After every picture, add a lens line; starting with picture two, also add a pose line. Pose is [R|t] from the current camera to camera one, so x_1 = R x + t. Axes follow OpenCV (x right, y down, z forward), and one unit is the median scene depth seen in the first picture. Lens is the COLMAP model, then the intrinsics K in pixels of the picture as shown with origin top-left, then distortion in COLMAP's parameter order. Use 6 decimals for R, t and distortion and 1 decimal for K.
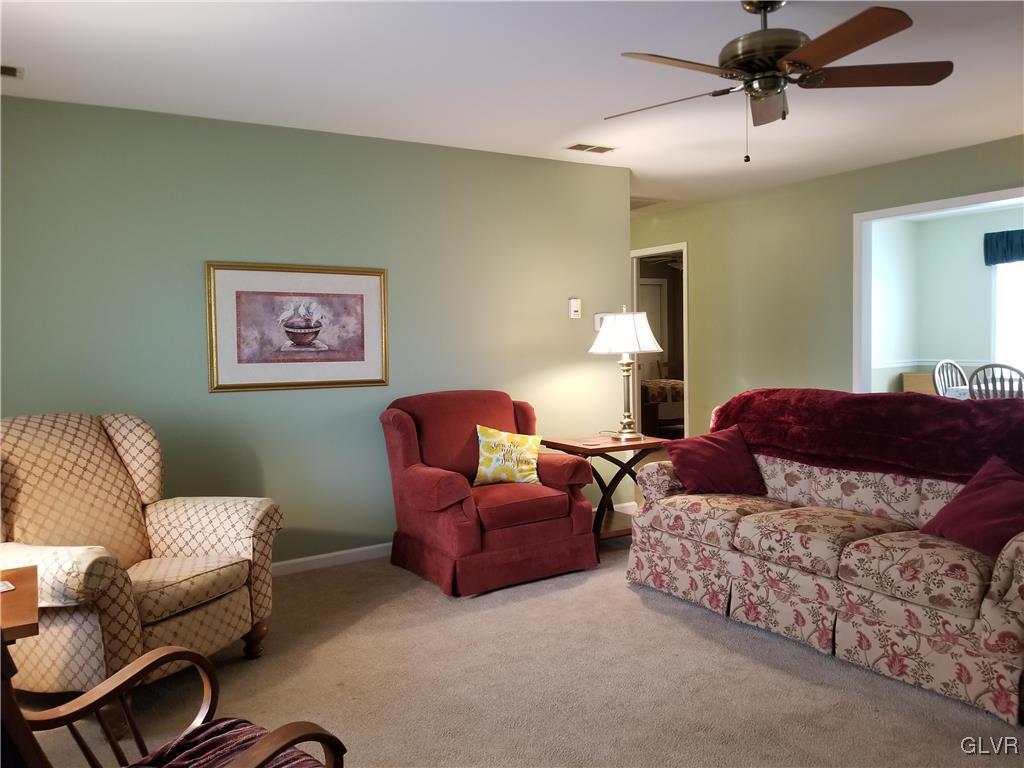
lens RADIAL K [[793.1, 0, 496.7], [0, 793.1, 385.4], [0, 0, 1]] dist [0.055149, -0.096542]
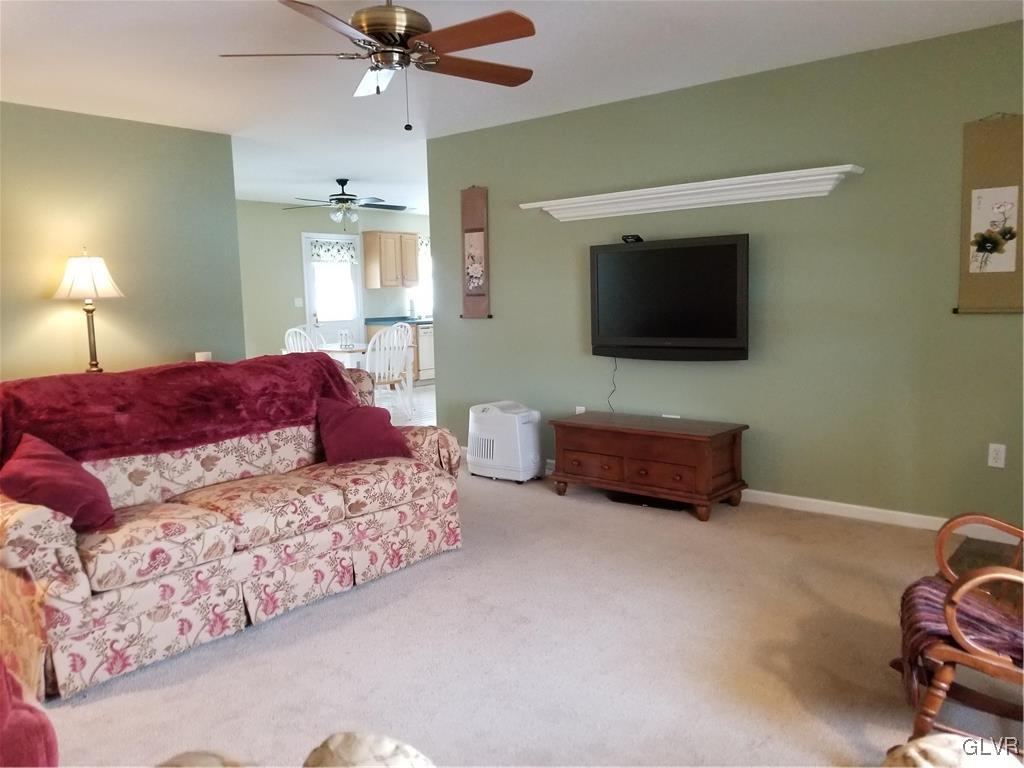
lens RADIAL K [[793.1, 0, 496.7], [0, 793.1, 385.4], [0, 0, 1]] dist [0.055149, -0.096542]
pose [[-0.320962, -0.075019, 0.944116, -0.597541], [0.092323, 0.989632, 0.110022, -0.039545], [-0.942581, 0.122476, -0.310709, 0.994718]]
